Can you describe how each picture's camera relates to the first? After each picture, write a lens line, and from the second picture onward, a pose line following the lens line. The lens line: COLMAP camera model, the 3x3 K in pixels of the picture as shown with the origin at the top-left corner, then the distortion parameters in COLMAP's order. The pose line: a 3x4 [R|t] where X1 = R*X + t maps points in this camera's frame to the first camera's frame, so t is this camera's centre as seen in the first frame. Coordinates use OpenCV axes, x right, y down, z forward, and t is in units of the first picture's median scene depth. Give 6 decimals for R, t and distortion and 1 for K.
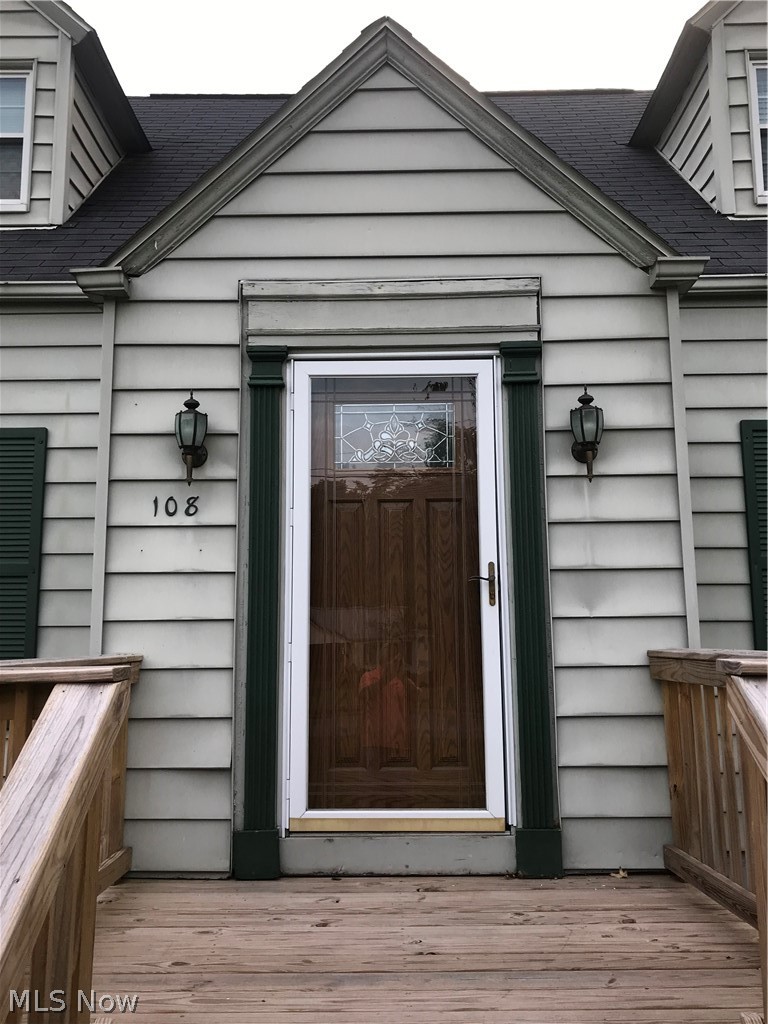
lens RADIAL K [[924.9, 0, 384.3], [0, 924.9, 512.1], [0, 0, 1]] dist [0.010227, -0.003589]
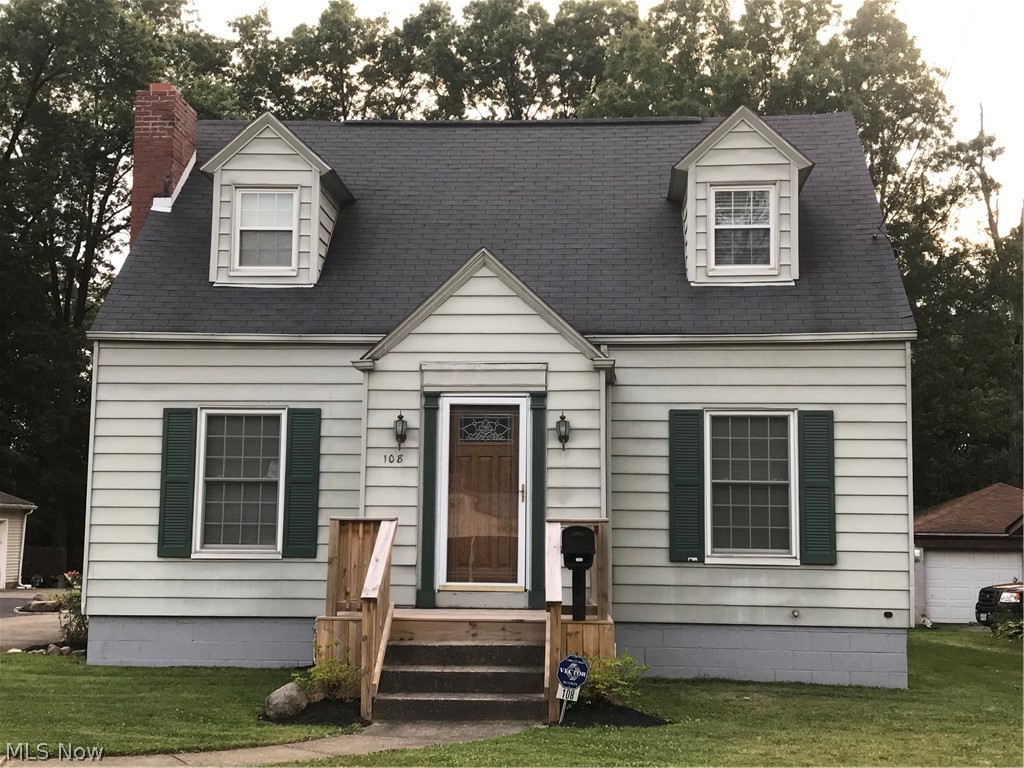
lens RADIAL K [[1463.7, 0, 511.1], [0, 1463.7, 383.1], [0, 0, 1]] dist [0.030319, 0.000000]
pose [[0.997956, 0.011641, -0.062833, 0.313850], [-0.009990, 0.999598, 0.026530, -0.302899], [0.063116, -0.025848, 0.997671, -2.745492]]
